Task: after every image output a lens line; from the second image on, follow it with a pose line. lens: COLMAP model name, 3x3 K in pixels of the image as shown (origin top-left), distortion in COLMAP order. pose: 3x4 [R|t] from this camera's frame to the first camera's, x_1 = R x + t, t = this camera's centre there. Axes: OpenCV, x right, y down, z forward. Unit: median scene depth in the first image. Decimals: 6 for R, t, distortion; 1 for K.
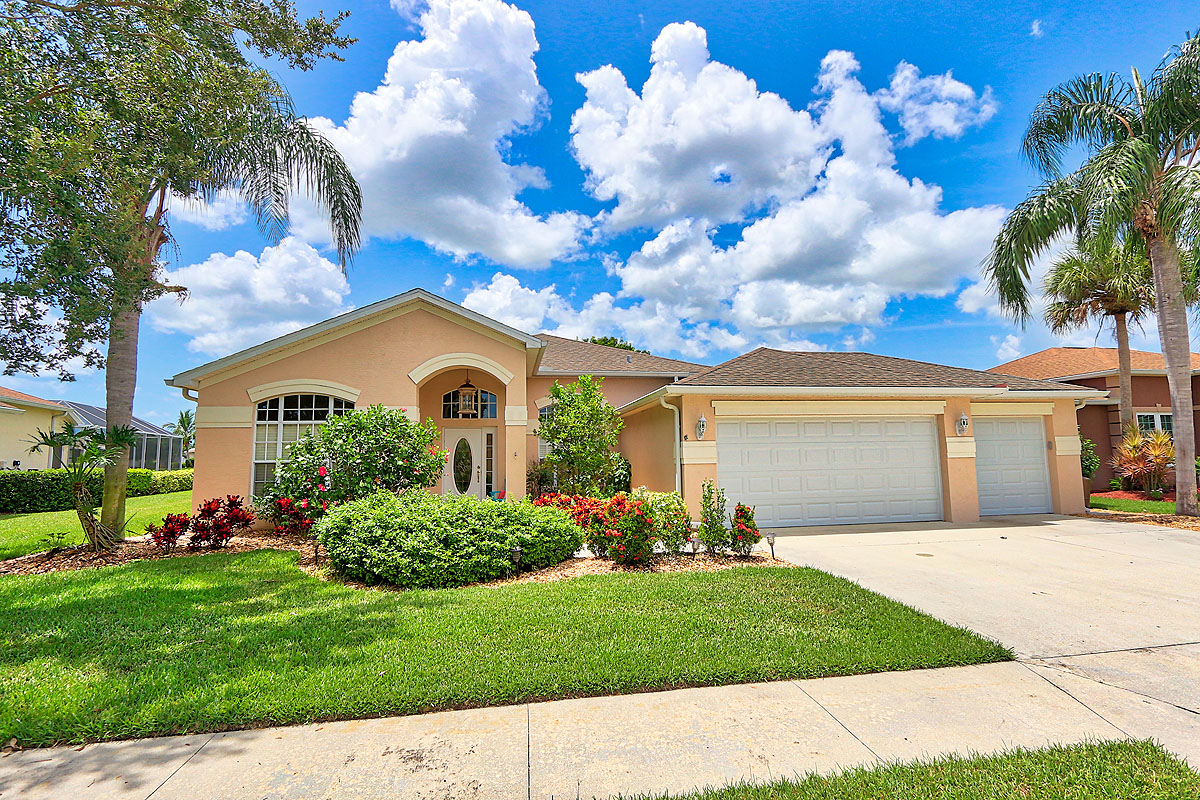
lens RADIAL K [[553.4, 0, 611.7], [0, 553.4, 395.3], [0, 0, 1]] dist [0.001110, 0.000235]
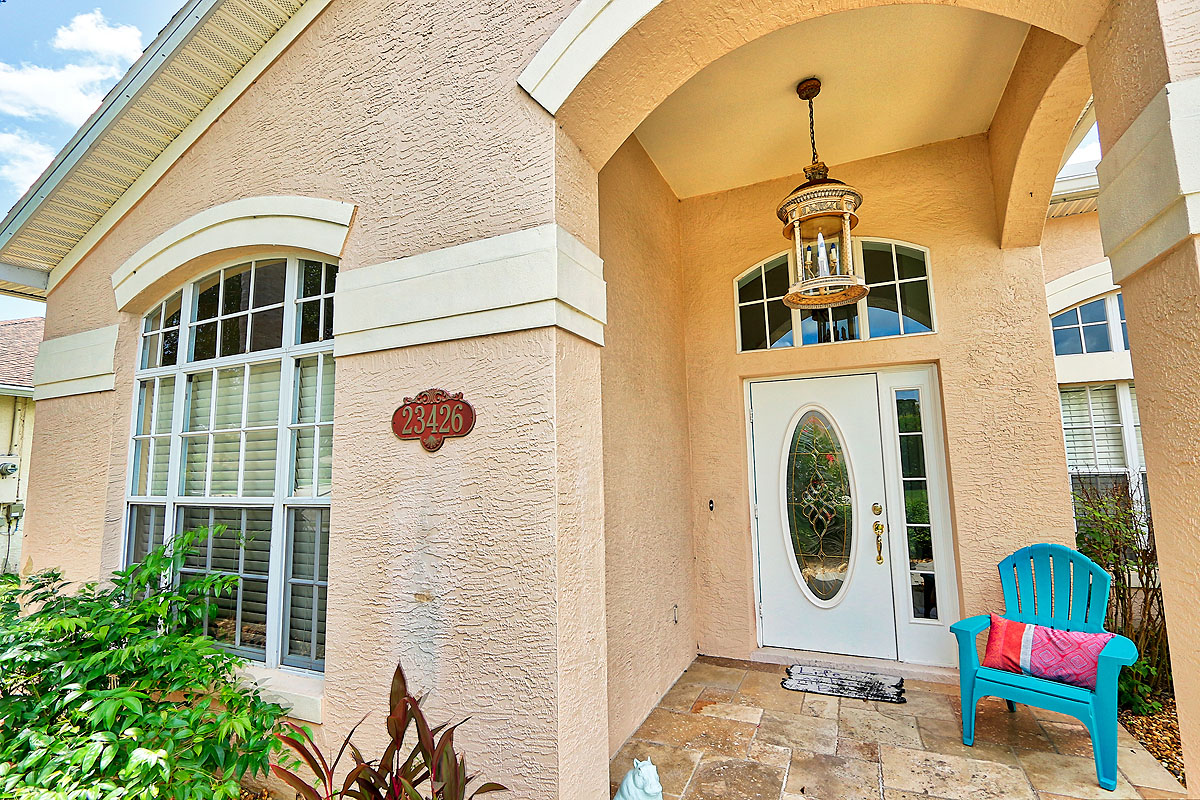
lens RADIAL K [[553.4, 0, 611.7], [0, 553.4, 395.3], [0, 0, 1]] dist [0.001110, 0.000235]
pose [[0.817460, -0.077646, -0.570727, -0.185776], [0.075390, 0.996771, -0.027626, 0.069913], [0.571030, -0.020444, 0.820675, 0.693164]]
